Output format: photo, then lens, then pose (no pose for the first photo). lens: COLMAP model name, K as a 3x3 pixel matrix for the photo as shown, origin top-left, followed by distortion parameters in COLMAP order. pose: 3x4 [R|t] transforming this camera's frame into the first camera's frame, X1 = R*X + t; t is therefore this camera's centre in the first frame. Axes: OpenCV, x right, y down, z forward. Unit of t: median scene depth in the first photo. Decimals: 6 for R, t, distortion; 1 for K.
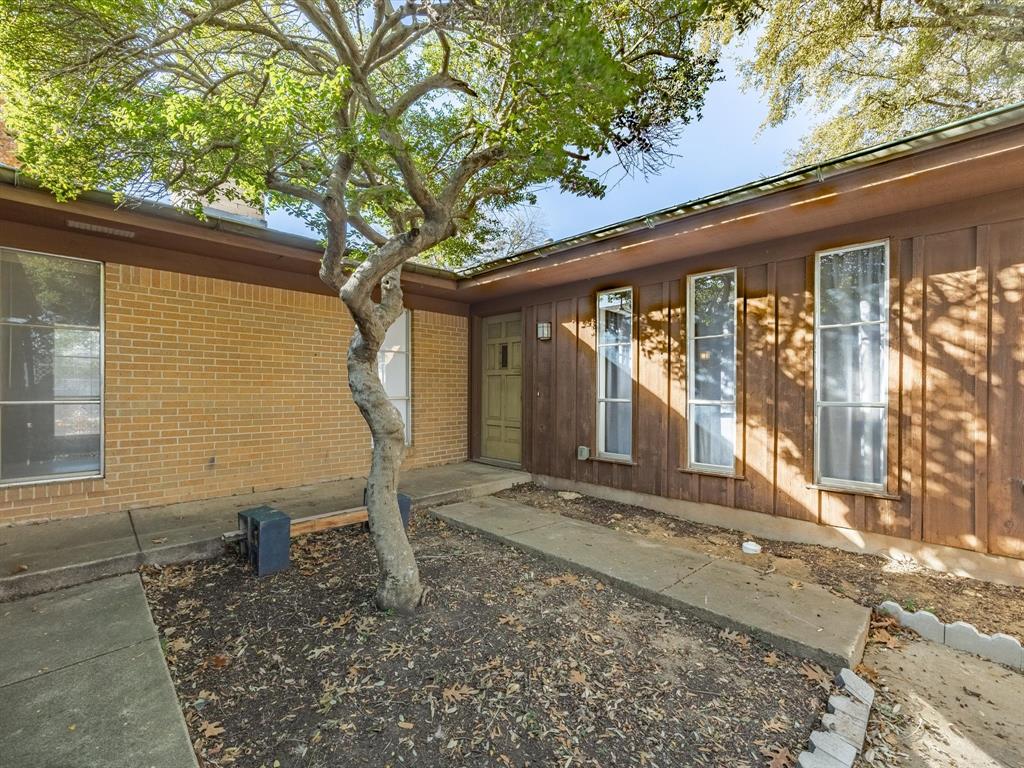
lens RADIAL K [[432.6, 0, 513.8], [0, 432.6, 389.6], [0, 0, 1]] dist [-0.001284, 0.000235]
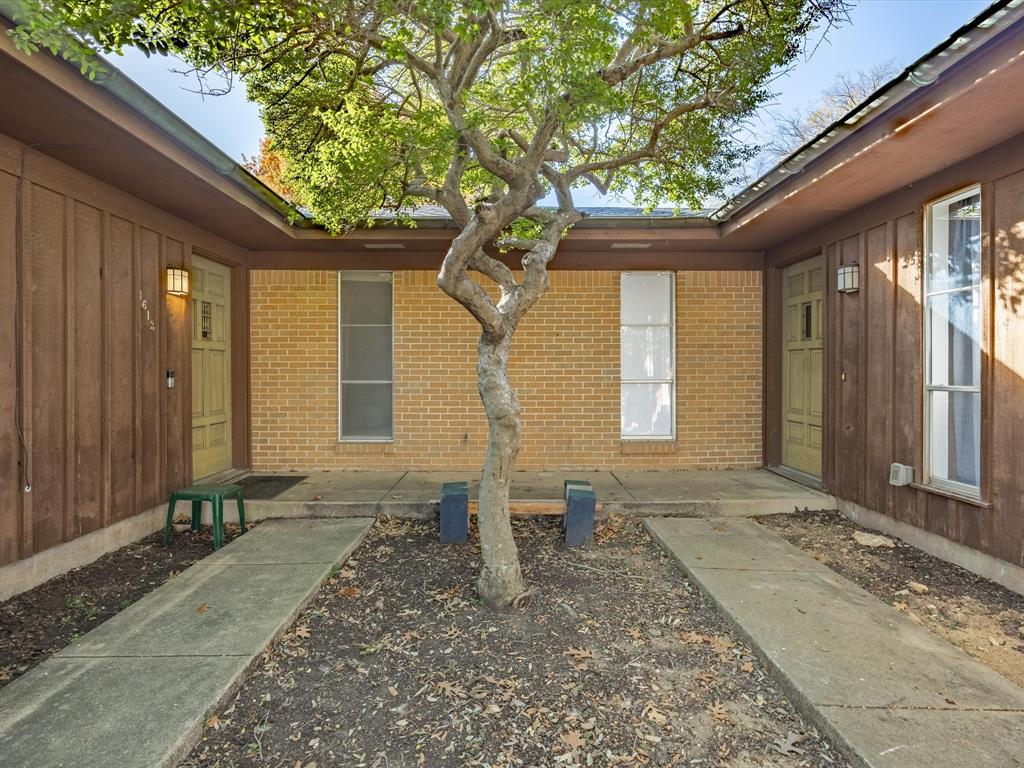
lens RADIAL K [[536.2, 0, 510.9], [0, 536.2, 370.4], [0, 0, 1]] dist [-0.015479, 0.001945]
pose [[0.719271, -0.005085, -0.694711, 0.297802], [0.006397, 0.999979, -0.000697, -0.002522], [0.694700, -0.003942, 0.719289, 0.090370]]
